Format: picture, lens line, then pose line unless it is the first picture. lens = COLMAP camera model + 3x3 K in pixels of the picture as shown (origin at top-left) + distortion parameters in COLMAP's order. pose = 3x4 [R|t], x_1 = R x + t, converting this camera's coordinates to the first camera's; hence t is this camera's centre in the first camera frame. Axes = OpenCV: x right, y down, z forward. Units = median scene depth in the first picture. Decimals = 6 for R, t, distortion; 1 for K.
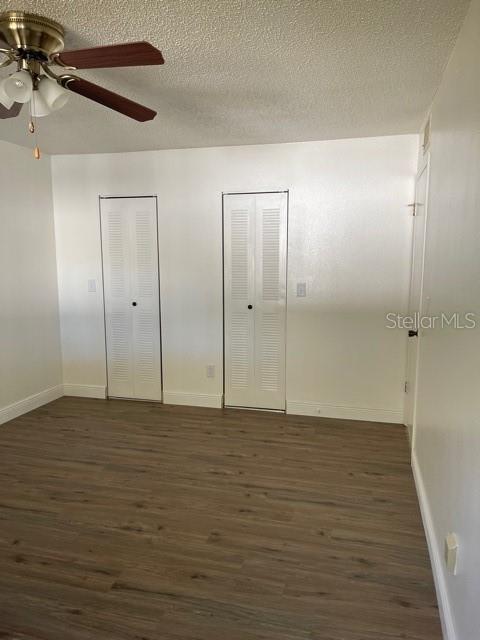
lens RADIAL K [[481.3, 0, 240.3], [0, 481.3, 319.9], [0, 0, 1]] dist [0.040776, -0.043988]
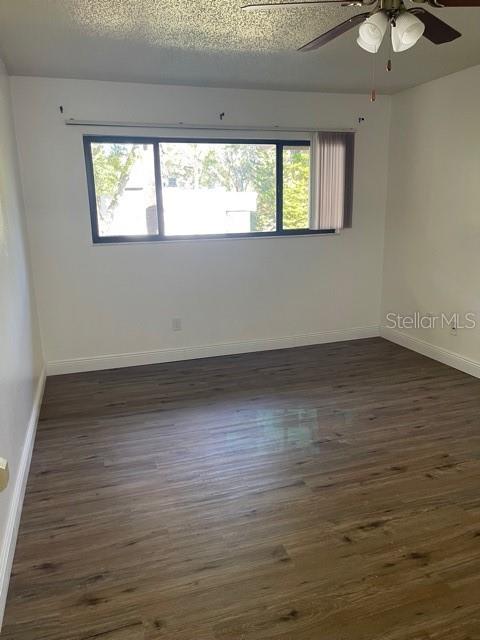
lens RADIAL K [[481.3, 0, 240.4], [0, 481.3, 319.9], [0, 0, 1]] dist [0.040776, -0.043988]
pose [[-0.839491, 0.145866, -0.523430, 0.358795], [-0.045802, 0.940871, 0.335654, -0.178479], [0.541440, 0.305752, -0.783172, 1.452543]]
